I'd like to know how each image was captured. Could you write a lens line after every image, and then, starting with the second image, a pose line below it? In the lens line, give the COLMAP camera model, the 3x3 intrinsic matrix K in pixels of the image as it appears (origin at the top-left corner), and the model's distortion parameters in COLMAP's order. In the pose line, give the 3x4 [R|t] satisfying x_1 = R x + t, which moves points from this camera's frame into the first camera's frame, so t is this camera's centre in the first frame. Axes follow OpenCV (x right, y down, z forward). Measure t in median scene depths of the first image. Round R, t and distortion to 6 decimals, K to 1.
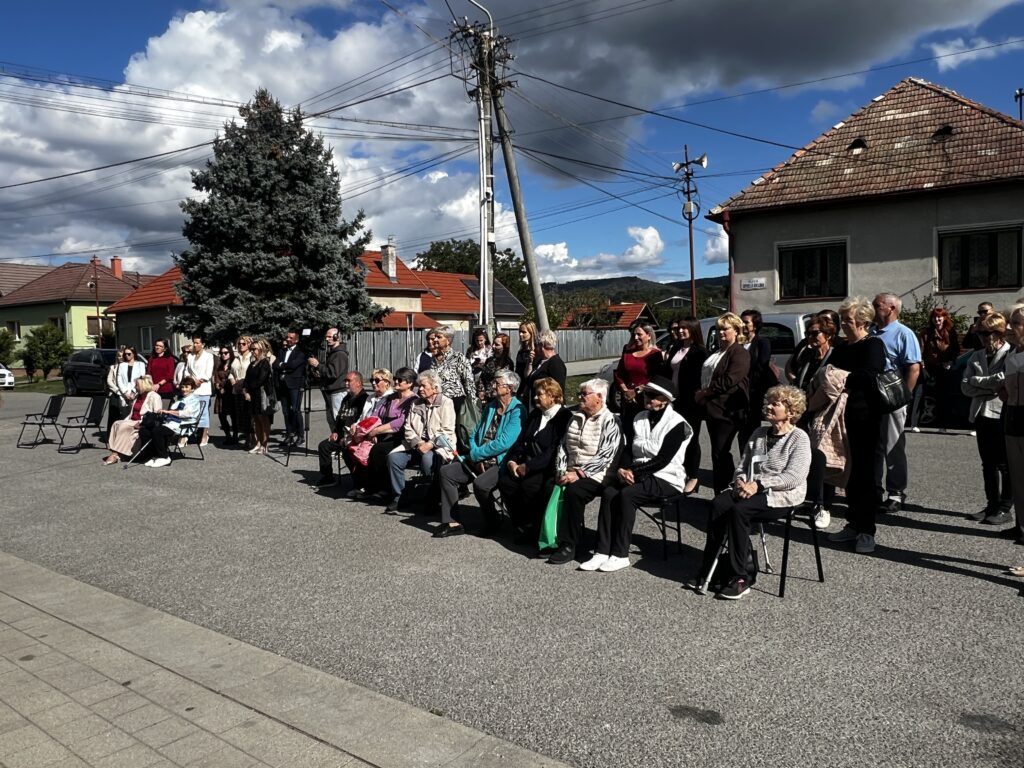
lens RADIAL K [[792.8, 0, 501.0], [0, 792.8, 377.9], [0, 0, 1]] dist [0.060148, -0.044873]
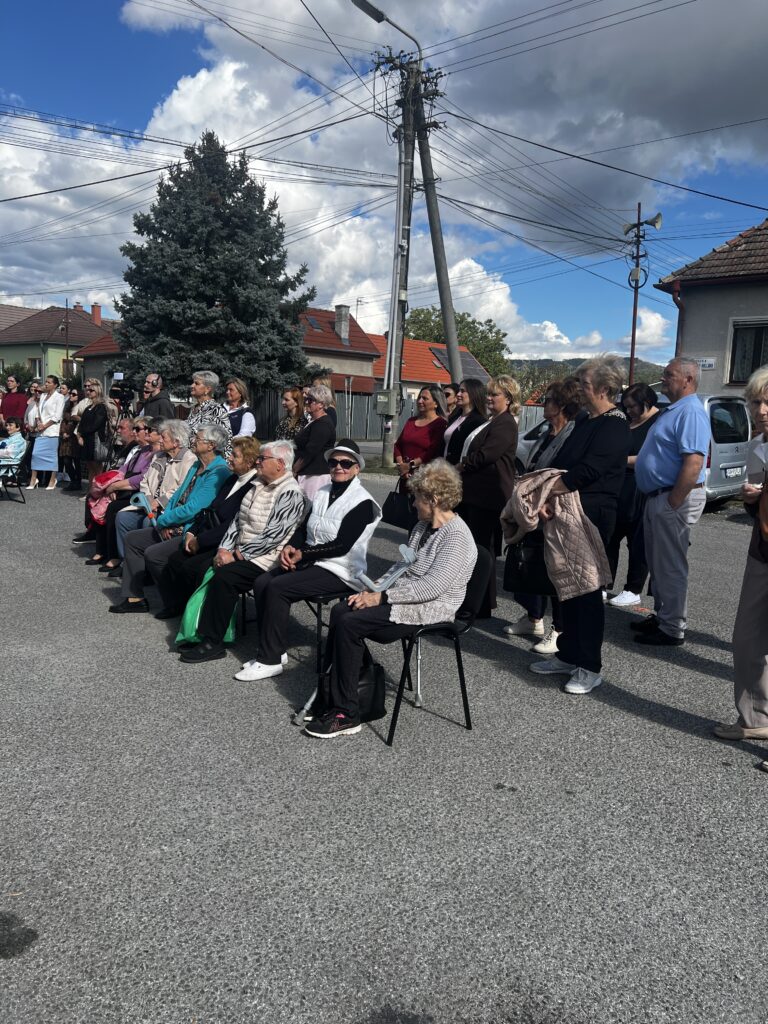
lens RADIAL K [[792.8, 0, 375.9], [0, 792.8, 492.6], [0, 0, 1]] dist [0.060148, -0.044873]
pose [[0.987150, 0.088276, -0.133202, 0.088490], [-0.080903, 0.994927, 0.059794, -0.000346], [0.137805, -0.048249, 0.989284, 0.059967]]
